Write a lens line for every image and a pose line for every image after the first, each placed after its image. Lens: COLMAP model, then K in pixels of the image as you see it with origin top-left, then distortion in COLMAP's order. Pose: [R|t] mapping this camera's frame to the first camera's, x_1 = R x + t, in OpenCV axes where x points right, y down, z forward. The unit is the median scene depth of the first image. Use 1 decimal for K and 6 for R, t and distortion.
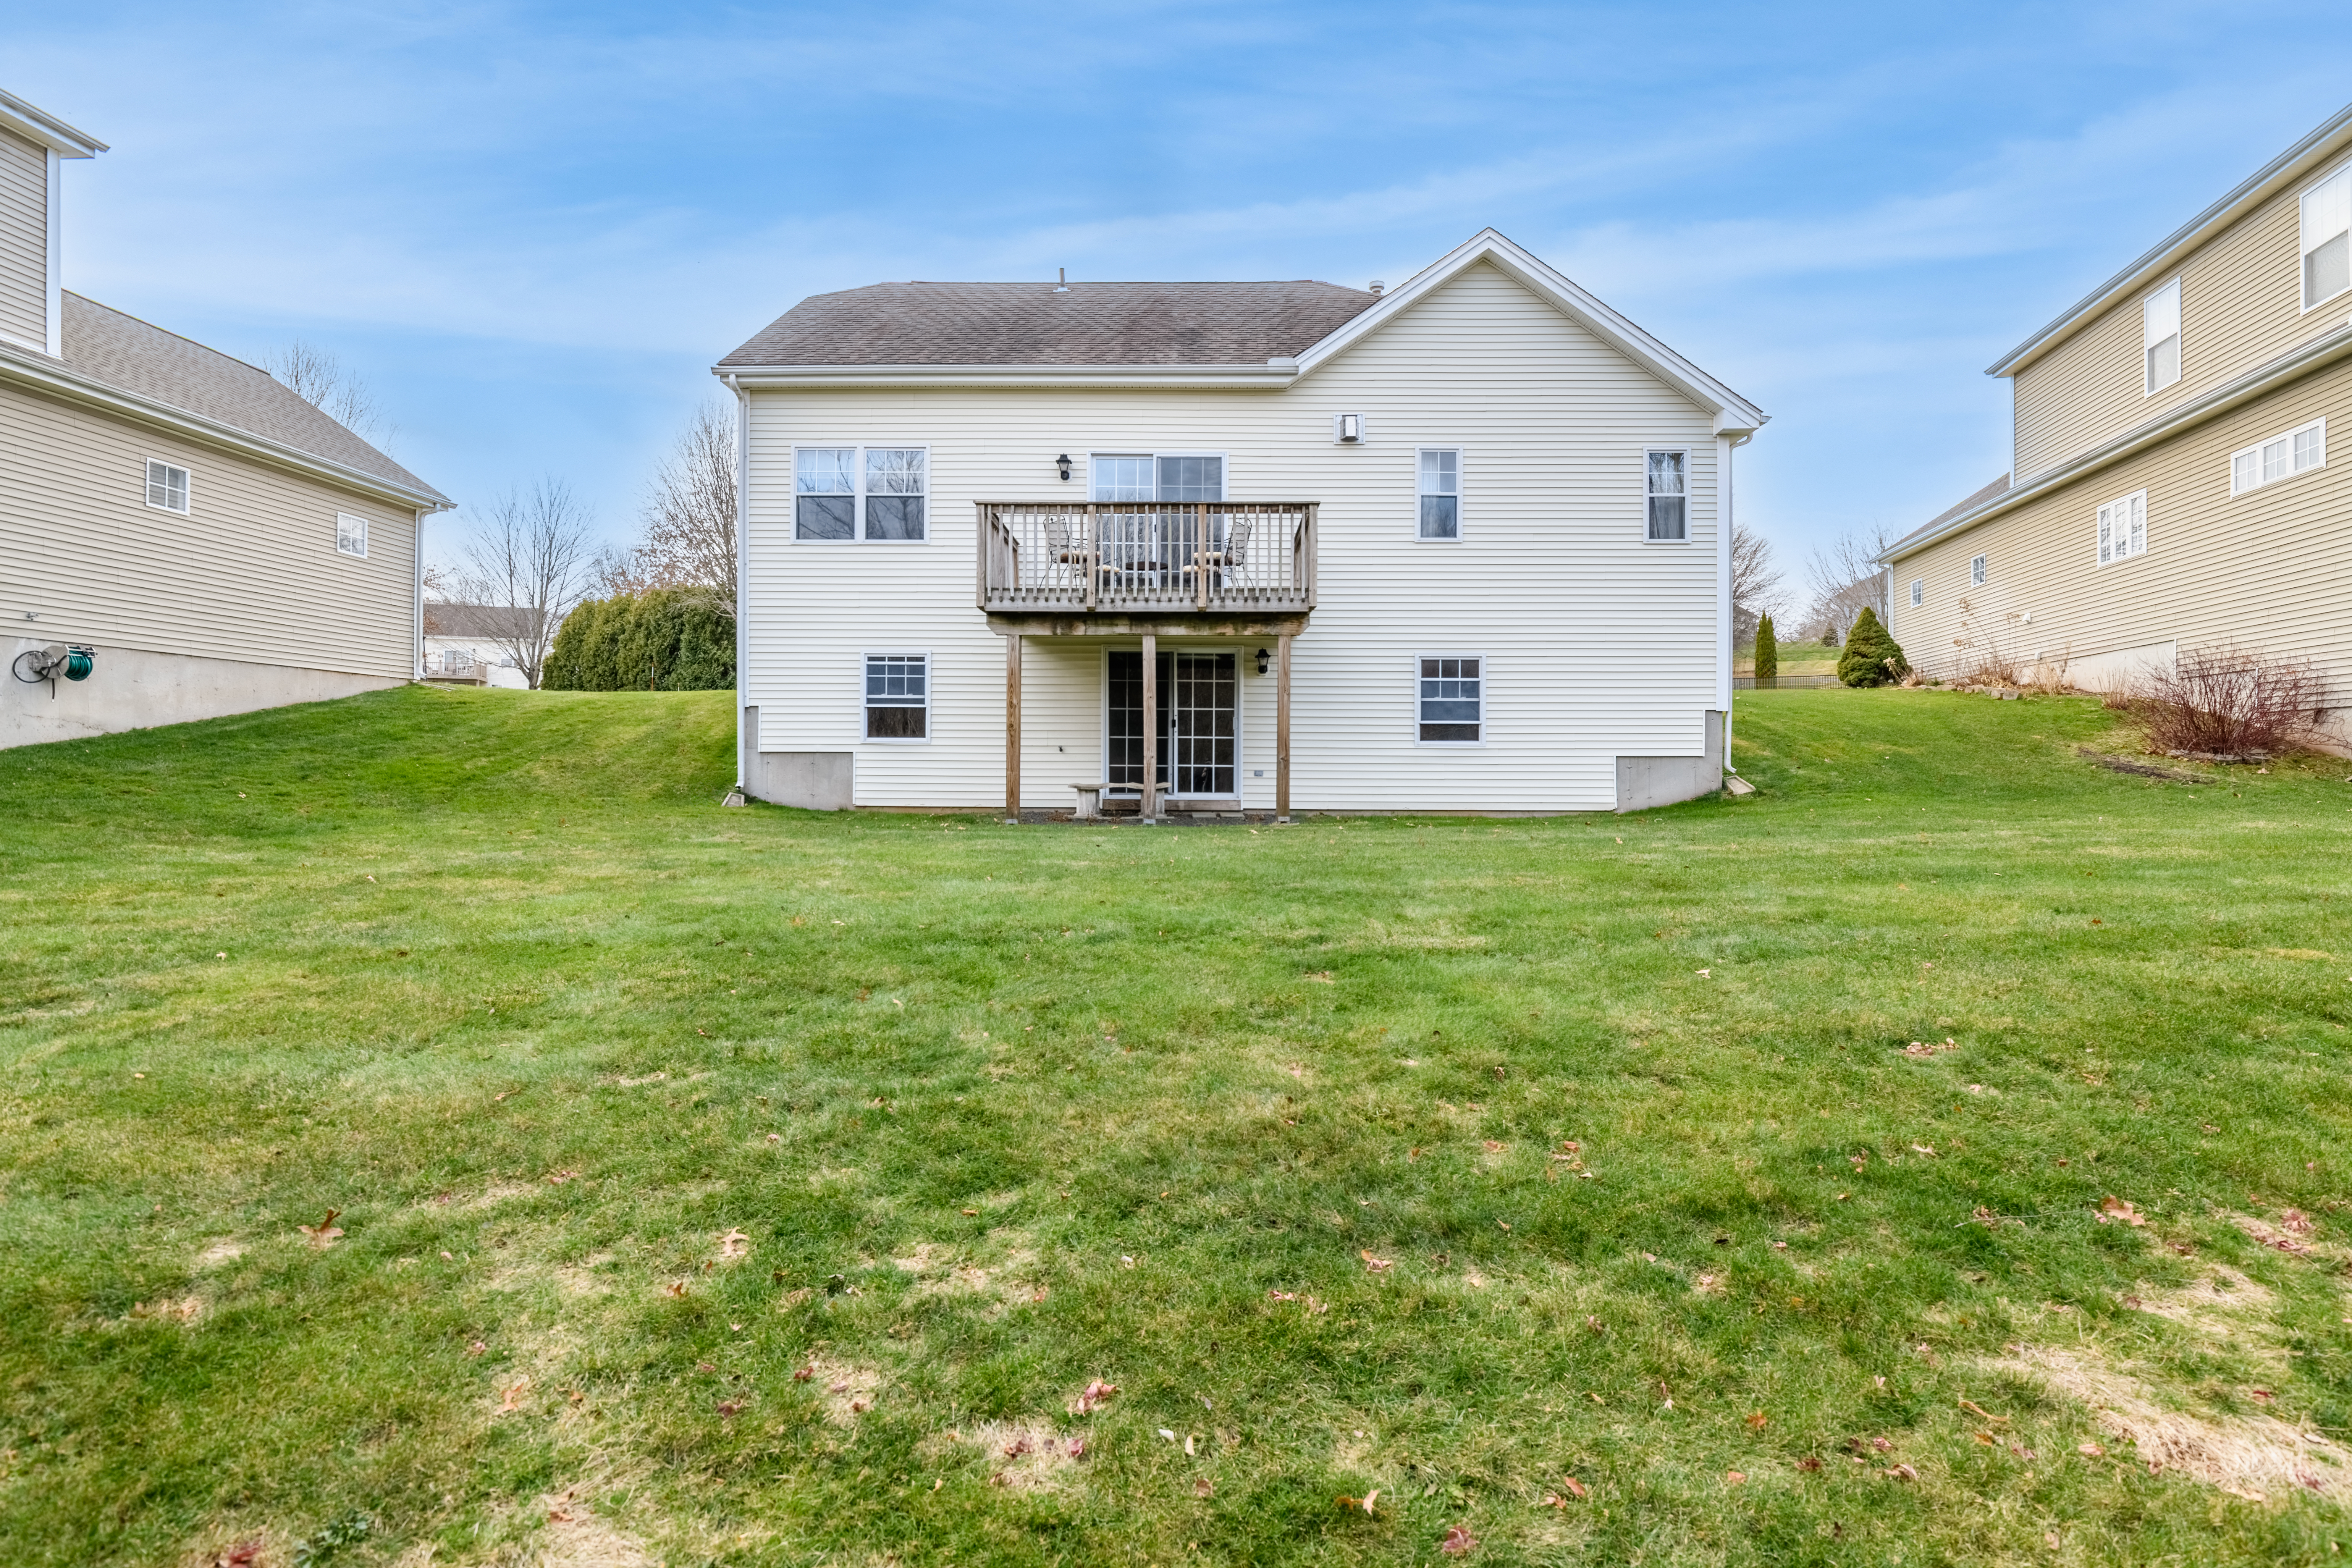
lens RADIAL K [[1165.9, 0, 1173.9], [0, 1165.9, 783.5], [0, 0, 1]] dist [-0.012955, -0.000504]
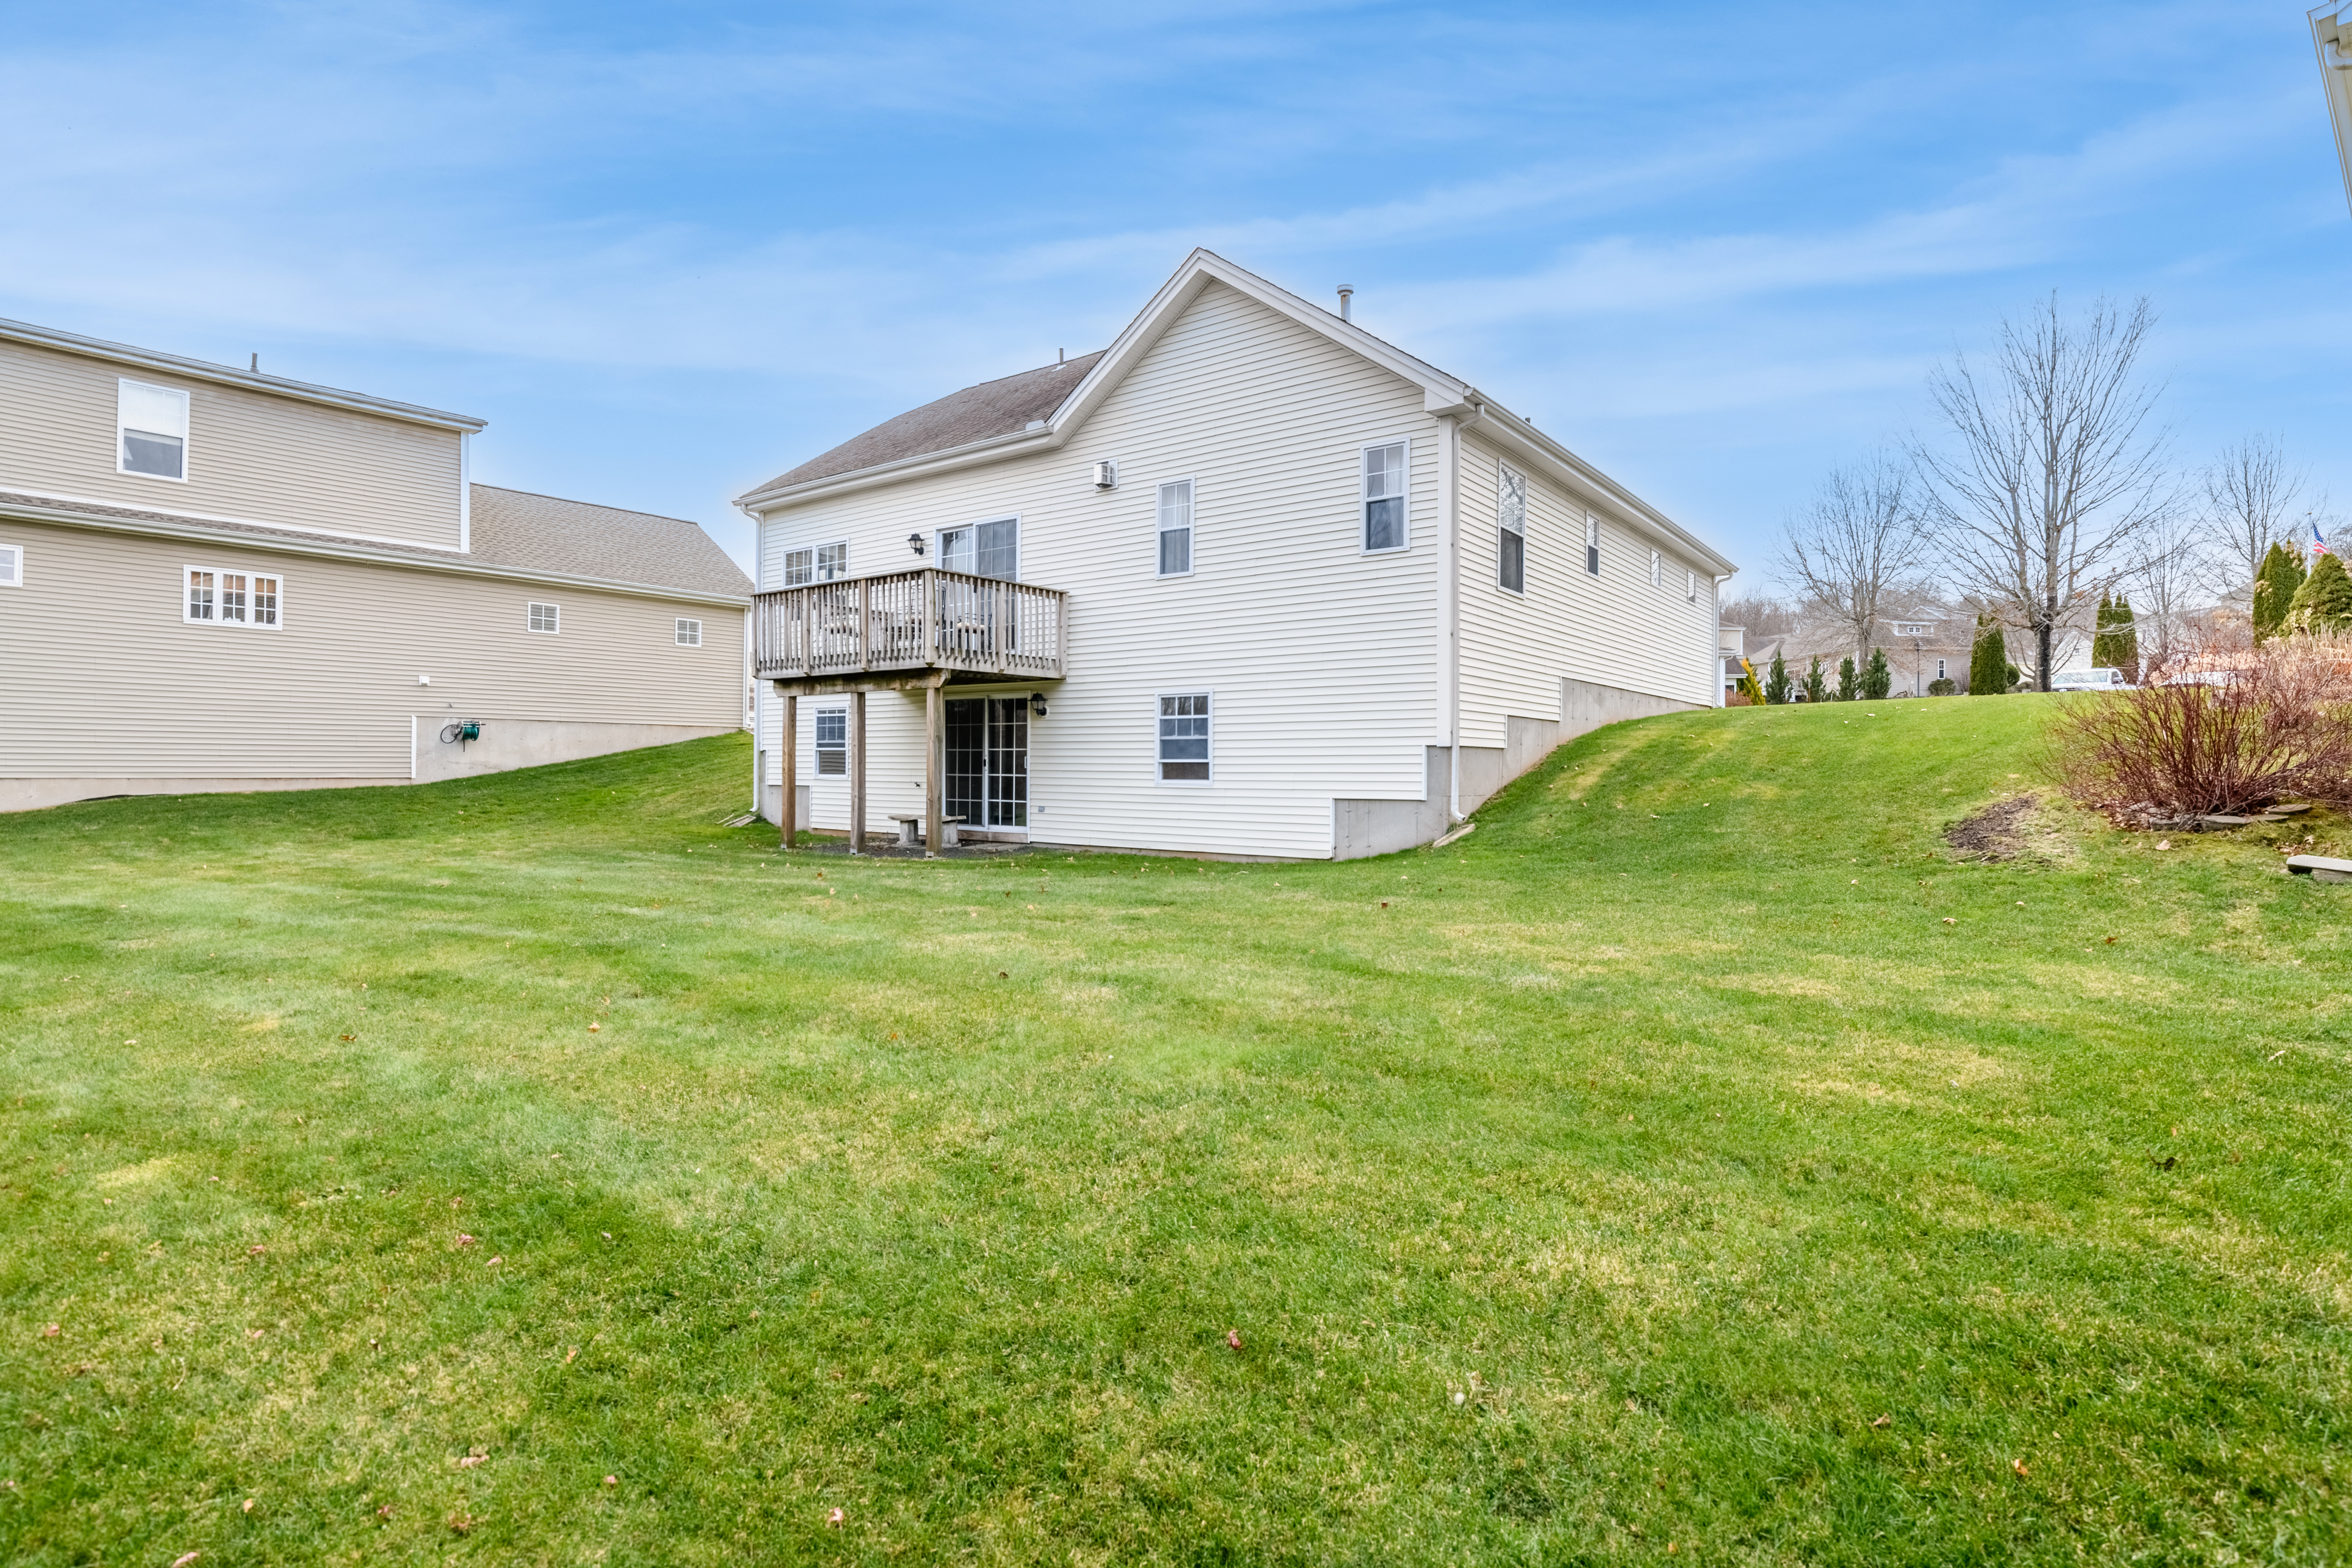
lens RADIAL K [[1165.9, 0, 1174.1], [0, 1165.9, 772.3], [0, 0, 1]] dist [-0.012955, -0.000504]
pose [[0.808334, 0.001955, -0.588722, 0.804224], [-0.008863, 0.999922, -0.008847, -0.034295], [0.588658, 0.012369, 0.808287, 0.208032]]
